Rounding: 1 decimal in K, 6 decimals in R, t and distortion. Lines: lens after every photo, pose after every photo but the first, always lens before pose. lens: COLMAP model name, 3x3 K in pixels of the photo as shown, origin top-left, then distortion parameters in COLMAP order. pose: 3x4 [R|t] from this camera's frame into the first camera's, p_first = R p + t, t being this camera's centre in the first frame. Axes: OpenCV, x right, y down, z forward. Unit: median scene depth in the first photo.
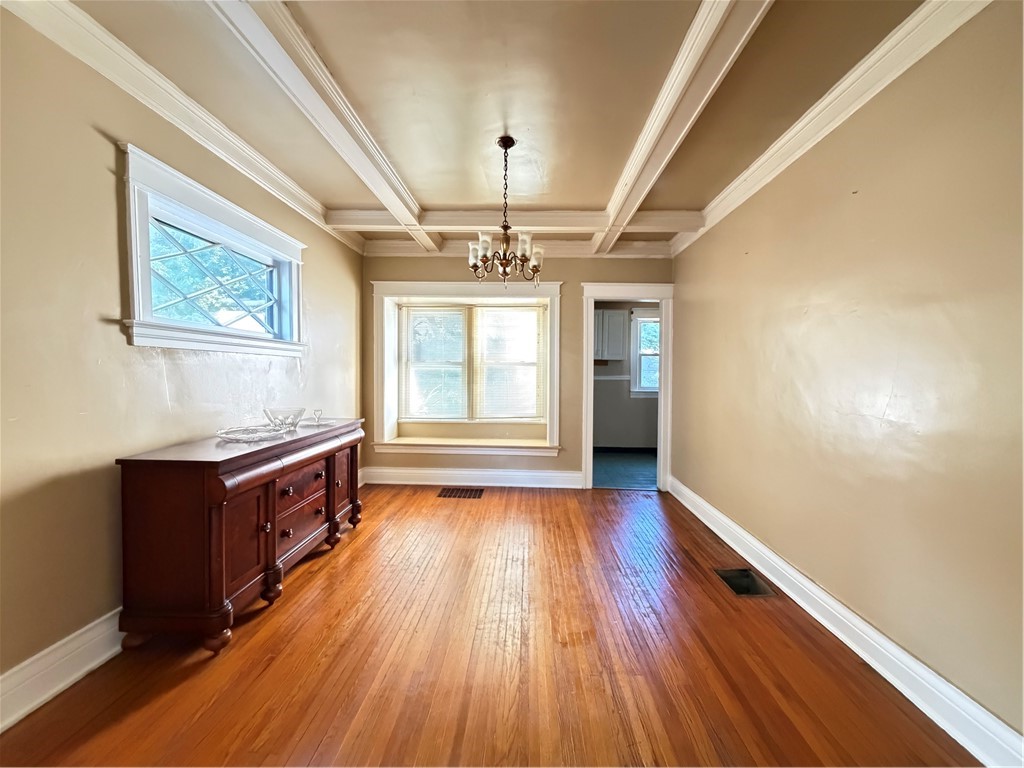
lens RADIAL K [[409.4, 0, 514.3], [0, 409.4, 384.2], [0, 0, 1]] dist [0.000762, 0.000431]
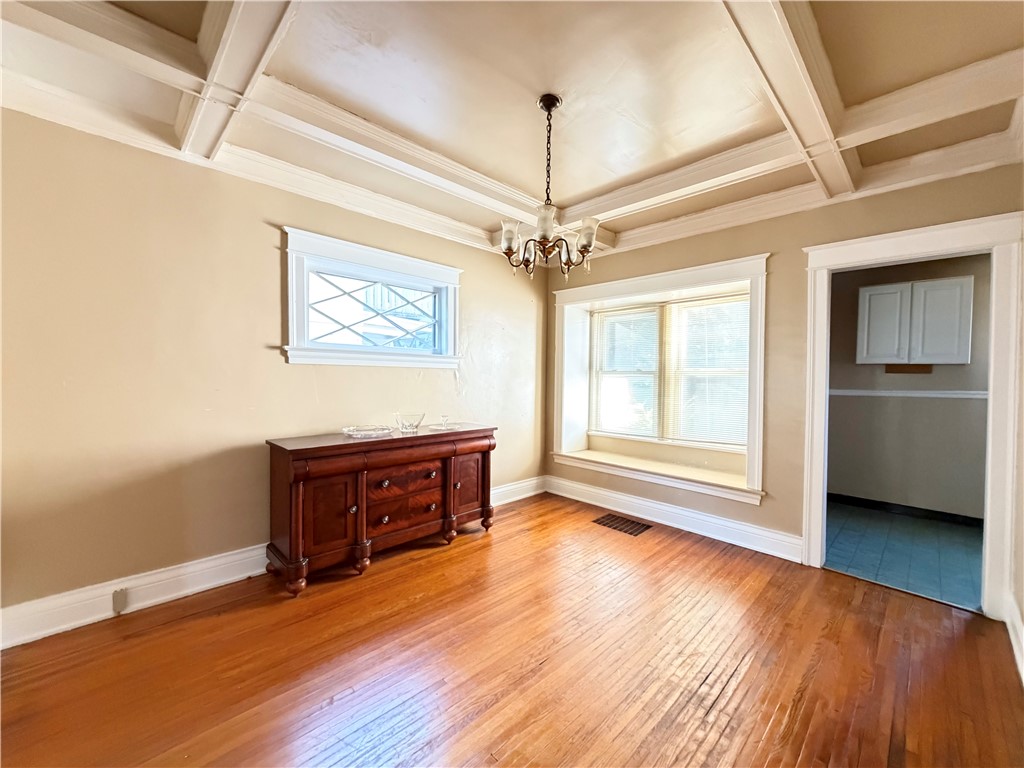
lens RADIAL K [[409.4, 0, 517.1], [0, 409.4, 384.7], [0, 0, 1]] dist [0.000762, 0.000431]
pose [[0.729748, 0.011790, -0.683615, 0.374826], [-0.025020, 0.999642, -0.009469, -0.014460], [0.683258, 0.024014, 0.729782, 0.281772]]
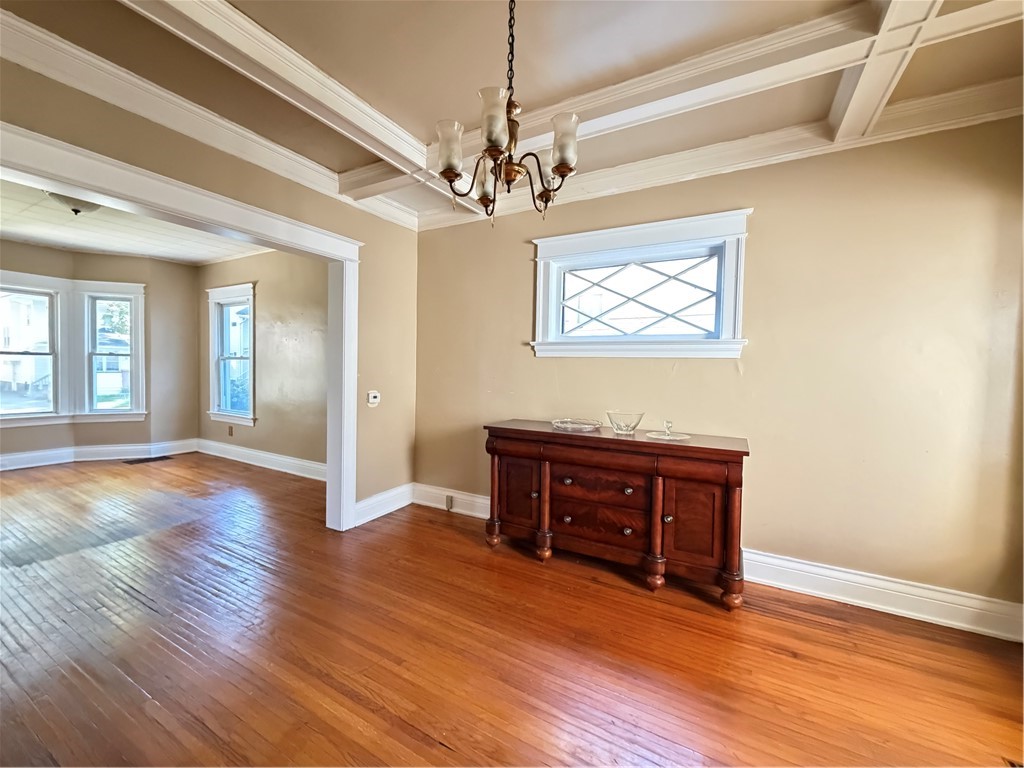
lens RADIAL K [[409.4, 0, 513.4], [0, 409.4, 384.3], [0, 0, 1]] dist [0.000762, 0.000431]
pose [[-0.454409, 0.014334, -0.890678, 0.353791], [-0.050752, 0.997830, 0.041951, -0.027129], [0.889346, 0.064267, -0.452695, 0.964075]]
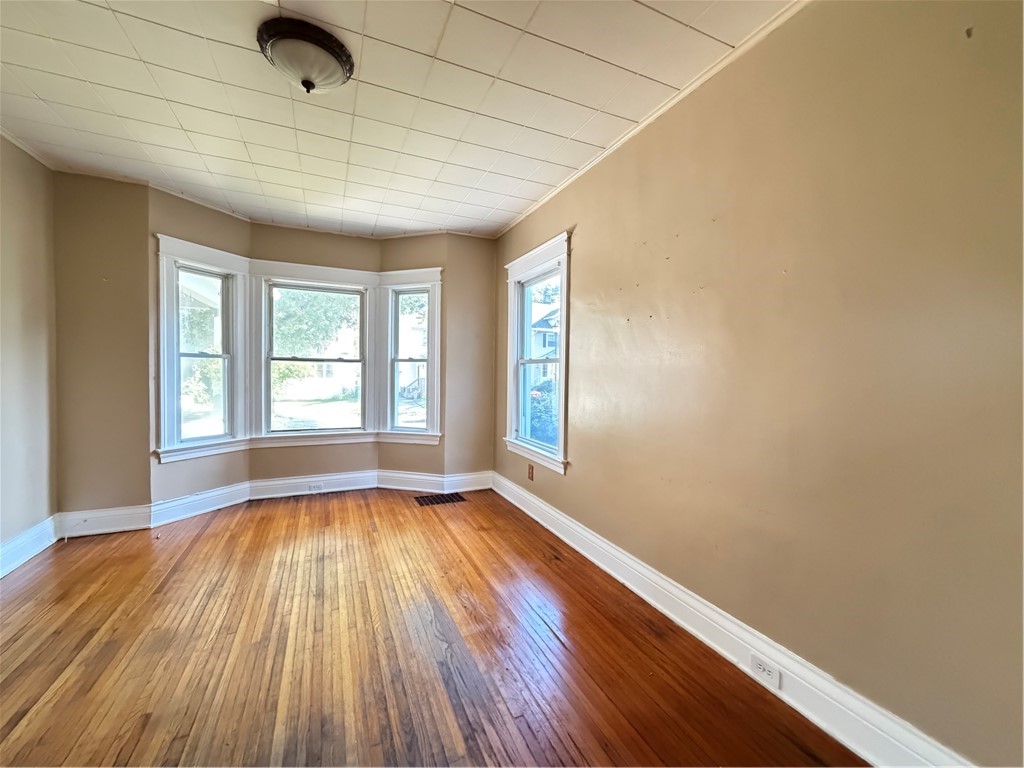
lens RADIAL K [[409.4, 0, 513.4], [0, 409.4, 382.4], [0, 0, 1]] dist [0.000762, 0.000431]
pose [[-0.891930, -0.007373, -0.452113, -0.062826], [-0.033132, 0.998245, 0.049084, -0.000826], [0.450958, 0.058759, -0.890609, 0.146900]]
